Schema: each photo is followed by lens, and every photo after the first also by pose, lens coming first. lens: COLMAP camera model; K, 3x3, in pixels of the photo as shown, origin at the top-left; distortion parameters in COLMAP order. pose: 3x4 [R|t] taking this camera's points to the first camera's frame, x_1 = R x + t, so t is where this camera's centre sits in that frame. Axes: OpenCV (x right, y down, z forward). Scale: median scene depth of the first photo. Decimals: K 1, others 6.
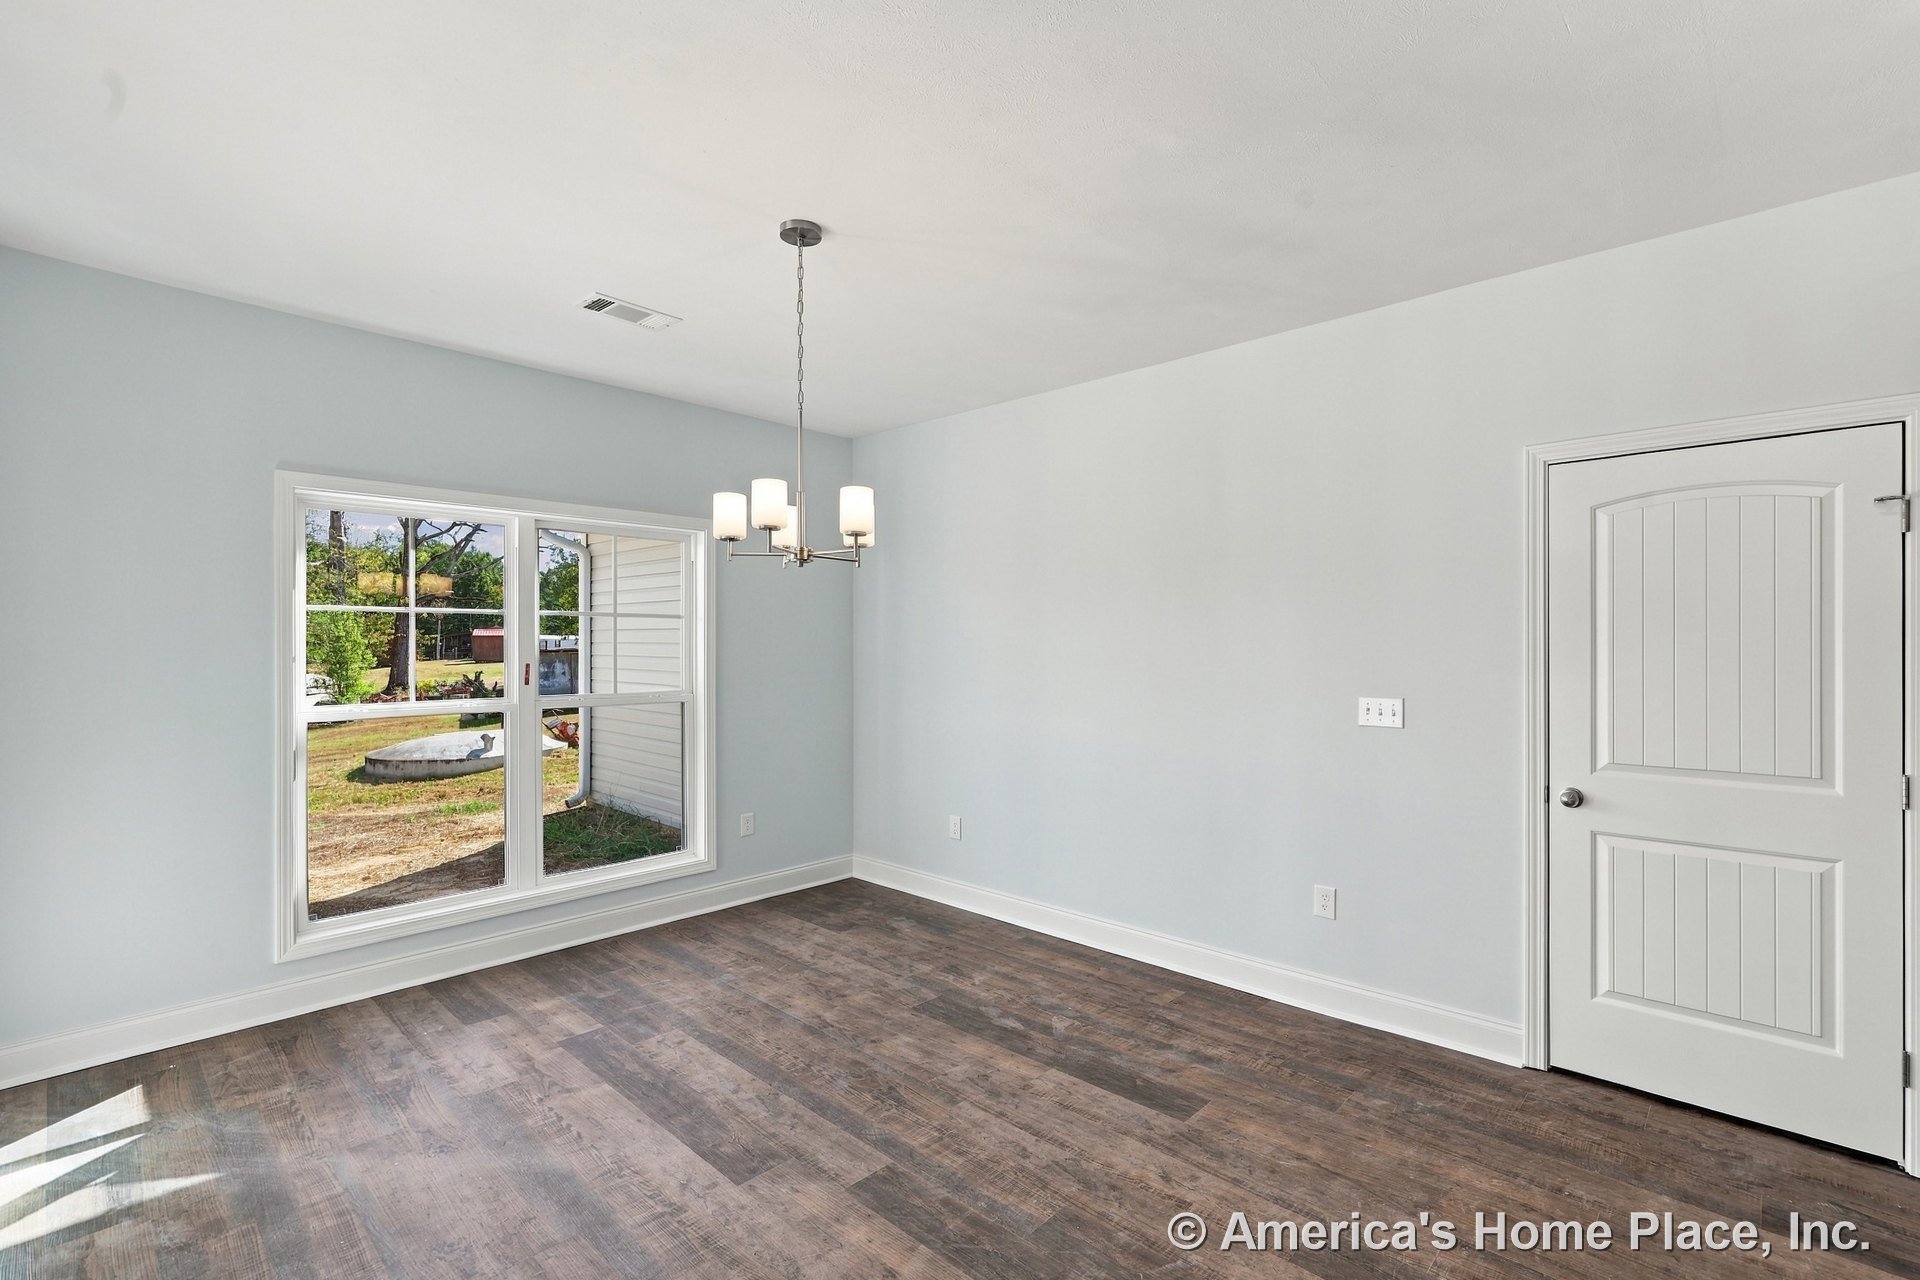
lens RADIAL K [[869.9, 0, 960.0], [0, 869.9, 640.0], [0, 0, 1]] dist [0.000202, 0.000444]
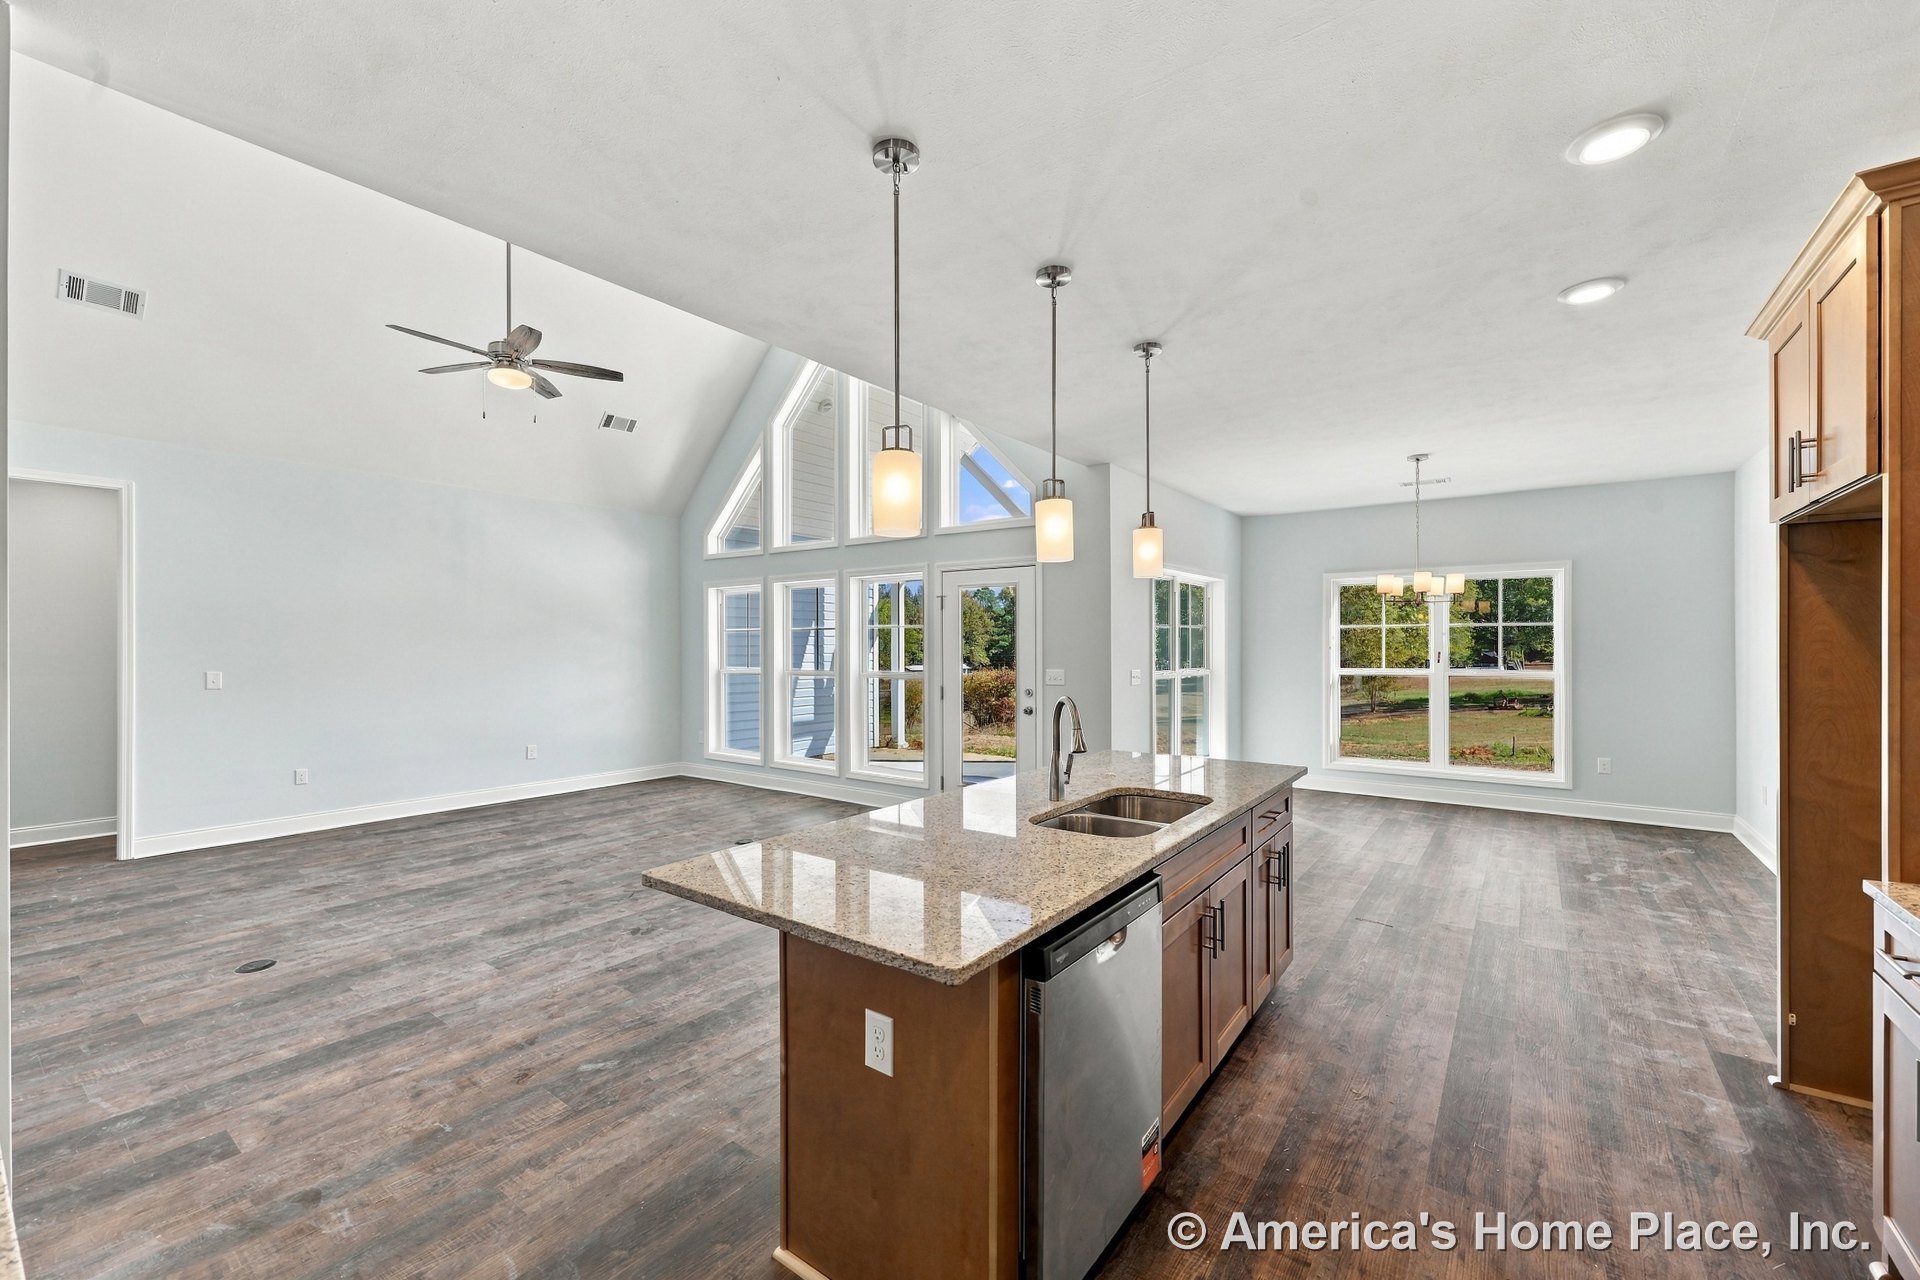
lens RADIAL K [[773.8, 0, 958.3], [0, 773.8, 642.3], [0, 0, 1]] dist [-0.000874, 0.000015]
pose [[0.119112, -0.003371, -0.992875, 1.821835], [0.002082, 0.999993, -0.003146, 0.006961], [0.992879, -0.001692, 0.119118, -0.460054]]
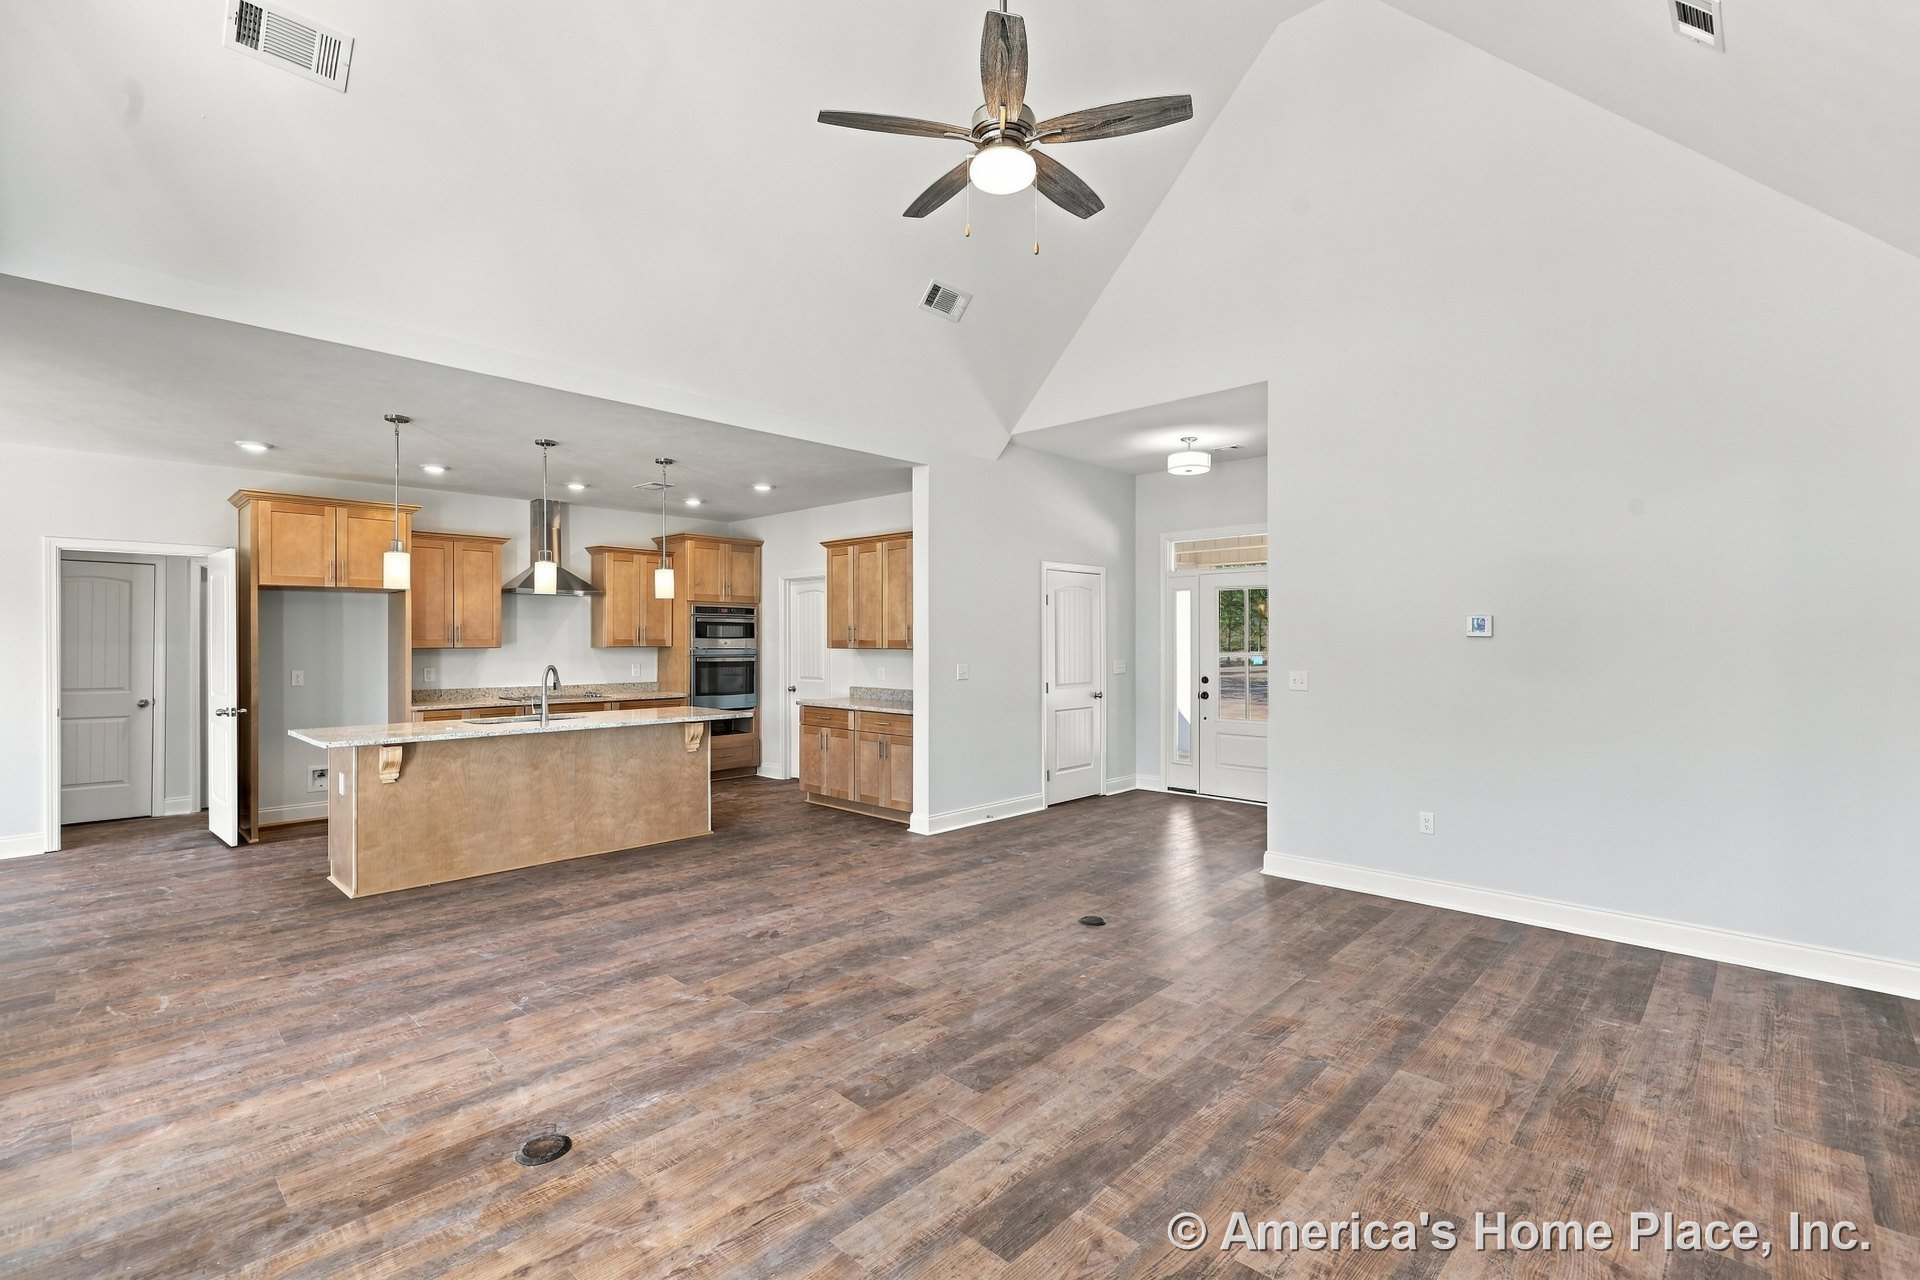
lens RADIAL K [[862.2, 0, 958.8], [0, 862.2, 644.5], [0, 0, 1]] dist [0.000384, 0.000014]
pose [[0.004269, -0.006956, 0.999967, -1.568111], [0.001523, 0.999975, 0.006949, 0.006847], [-0.999990, 0.001493, 0.004279, -1.311376]]
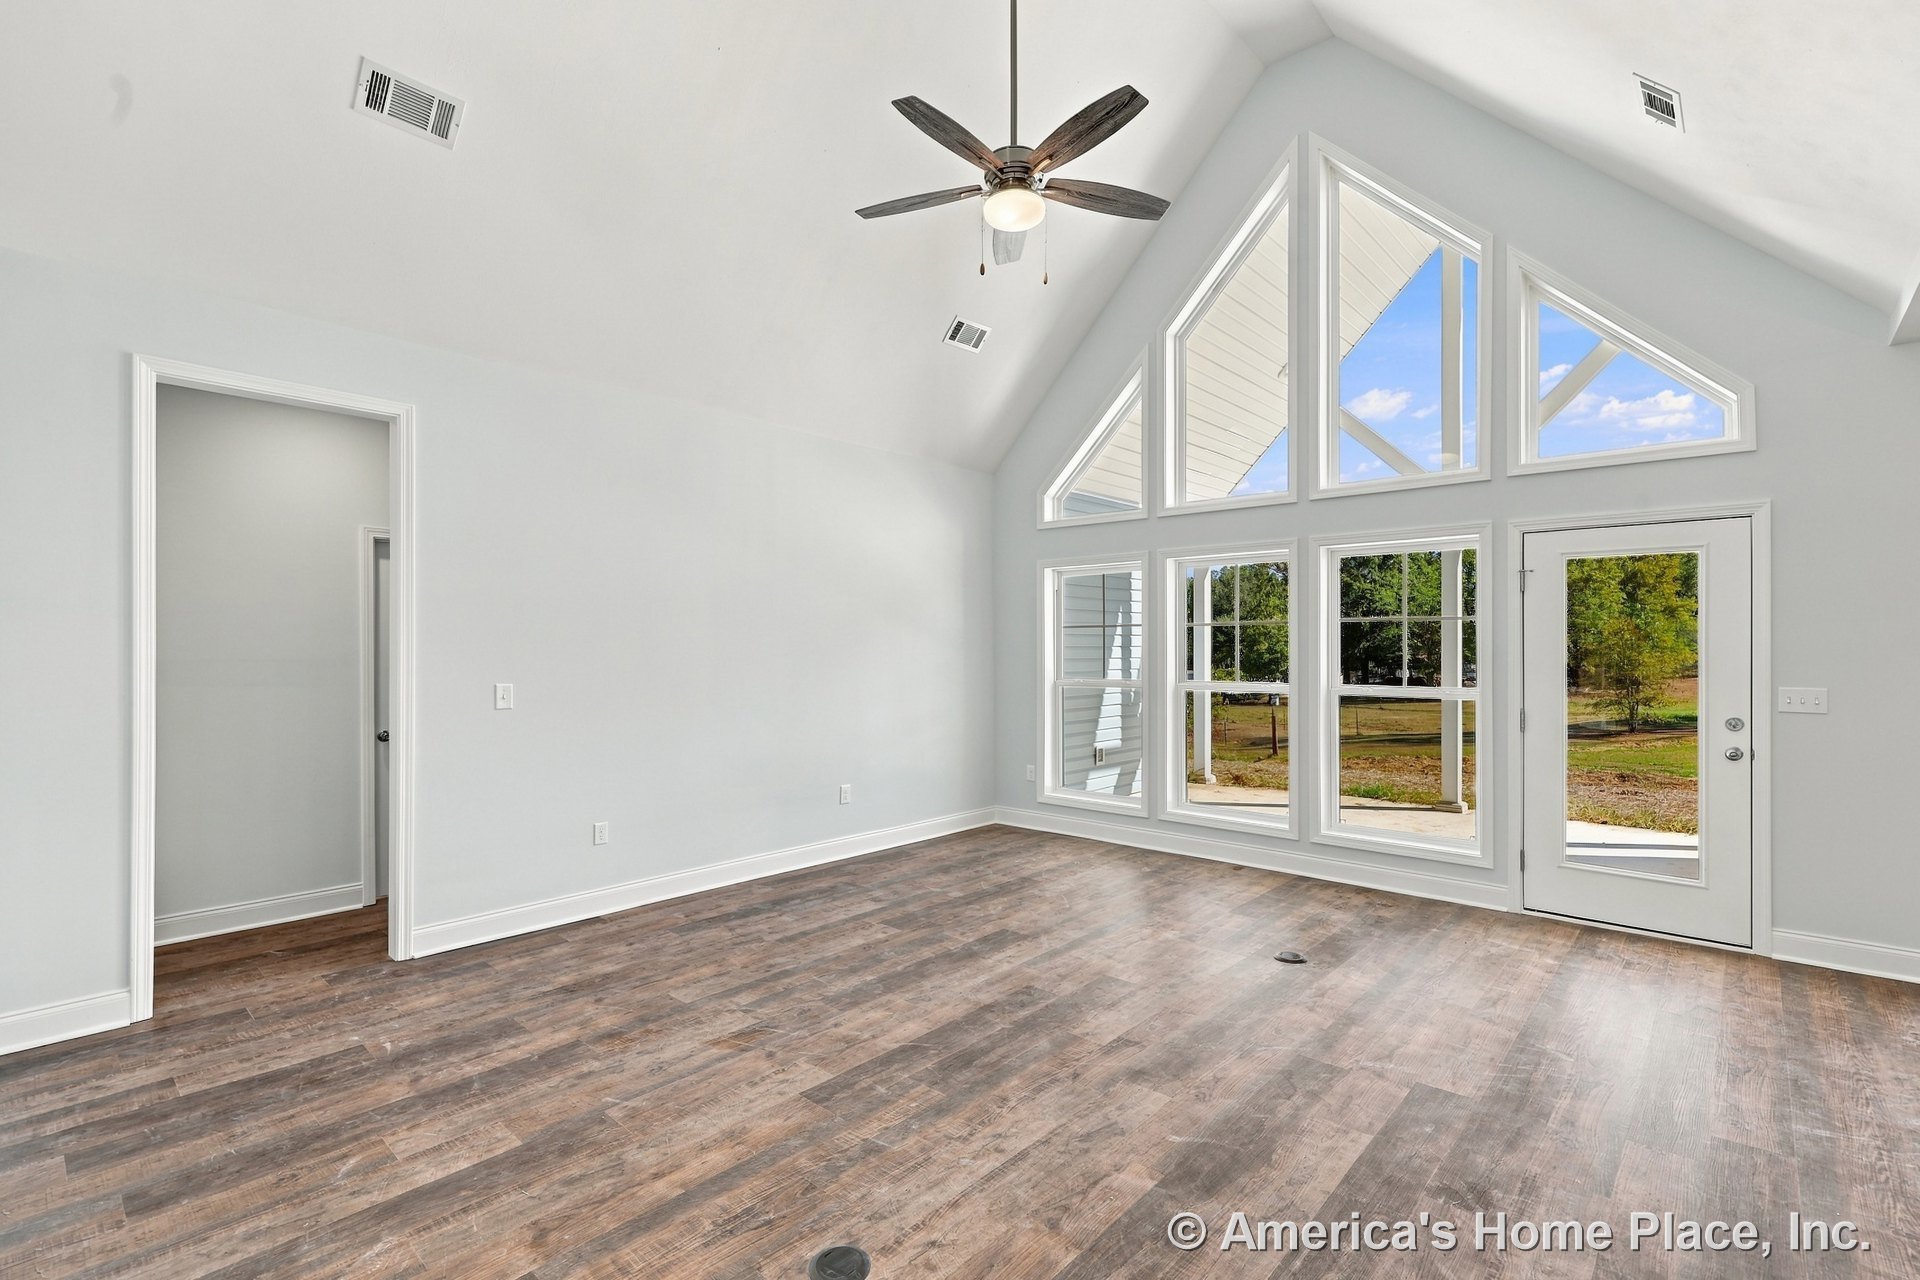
lens RADIAL K [[869.9, 0, 960.0], [0, 869.9, 640.0], [0, 0, 1]] dist [0.000202, 0.000444]
pose [[0.020088, -0.008881, -0.999759, 1.077177], [0.000216, 0.999961, -0.008878, 0.010544], [0.999798, -0.000038, 0.020090, -1.485475]]
